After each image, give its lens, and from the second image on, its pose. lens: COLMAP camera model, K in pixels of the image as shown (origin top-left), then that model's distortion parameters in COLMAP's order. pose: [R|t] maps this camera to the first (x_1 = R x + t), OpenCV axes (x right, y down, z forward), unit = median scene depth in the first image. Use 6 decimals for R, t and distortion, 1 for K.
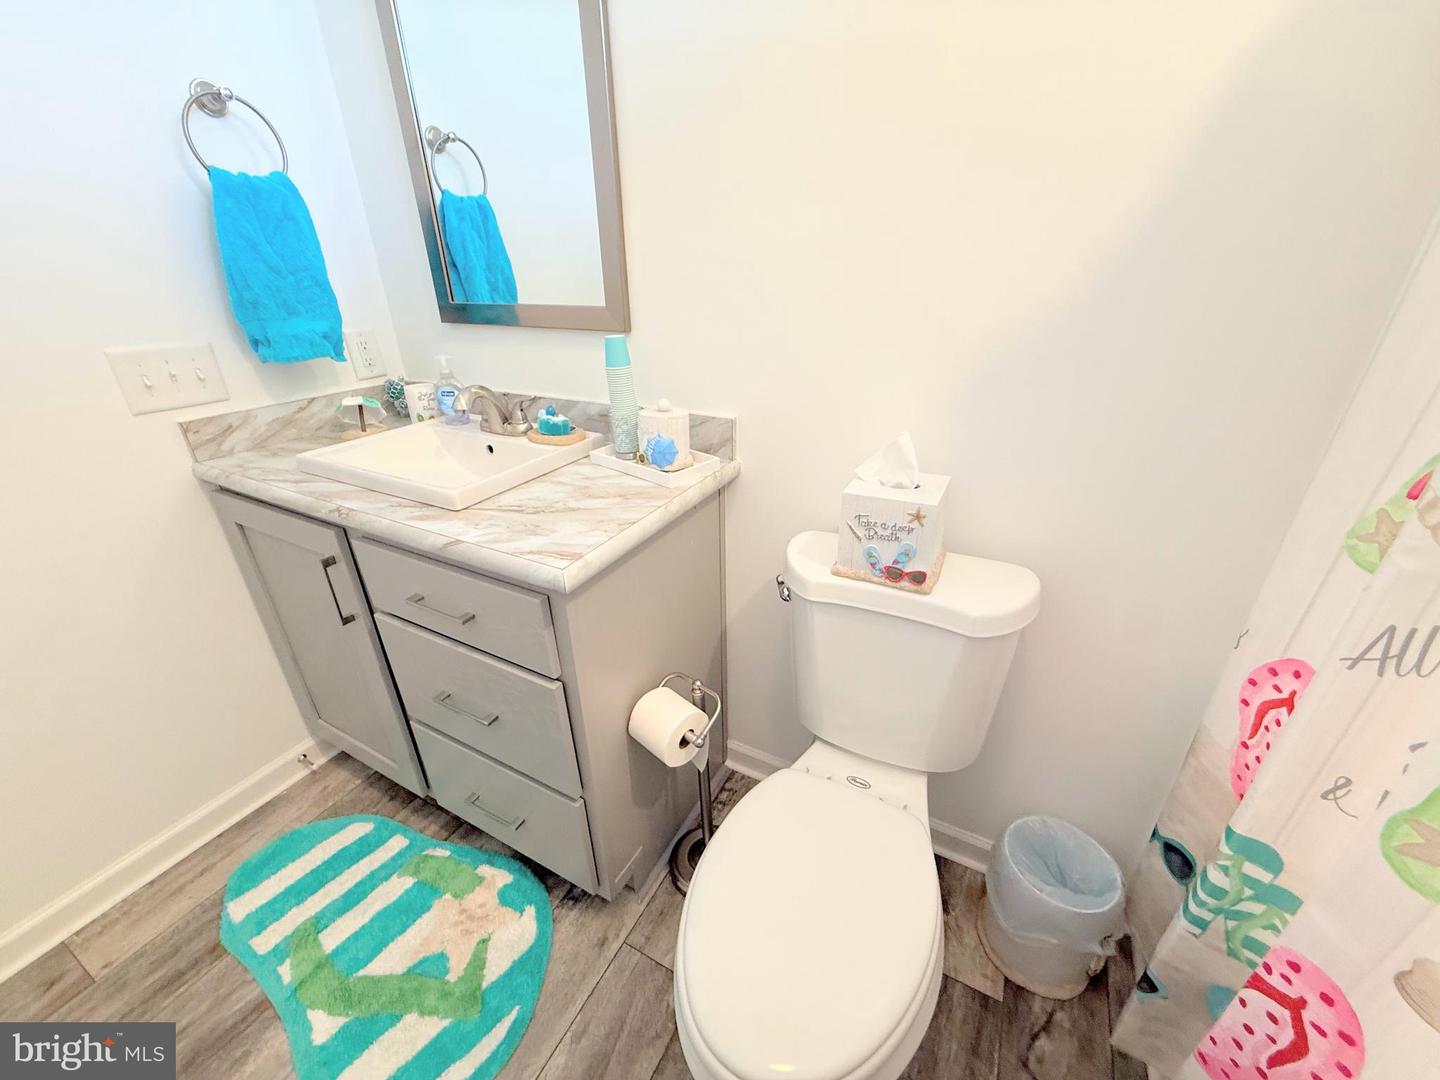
lens RADIAL K [[572.7, 0, 718.9], [0, 572.7, 540.0], [0, 0, 1]] dist [-0.001789, -0.000043]
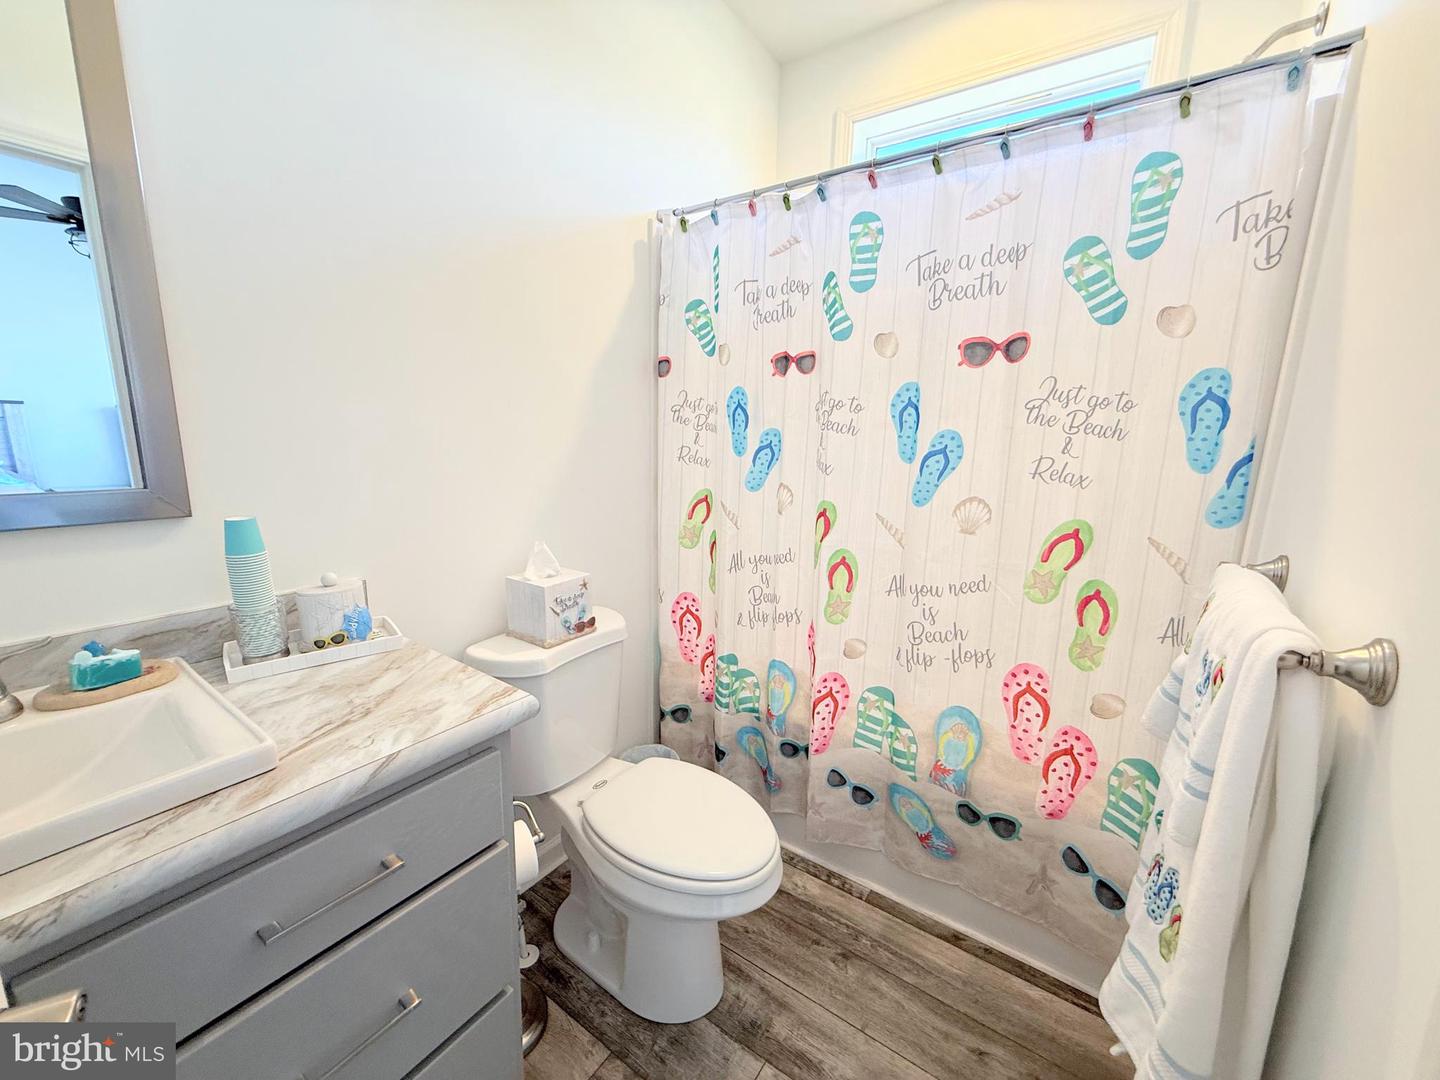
lens RADIAL K [[572.7, 0, 716.7], [0, 572.7, 543.0], [0, 0, 1]] dist [-0.001789, -0.000043]
pose [[0.118859, -0.178429, 0.976748, -1.069430], [0.408284, 0.905489, 0.115728, -0.166572], [-0.905084, 0.385035, 0.180475, 0.297256]]
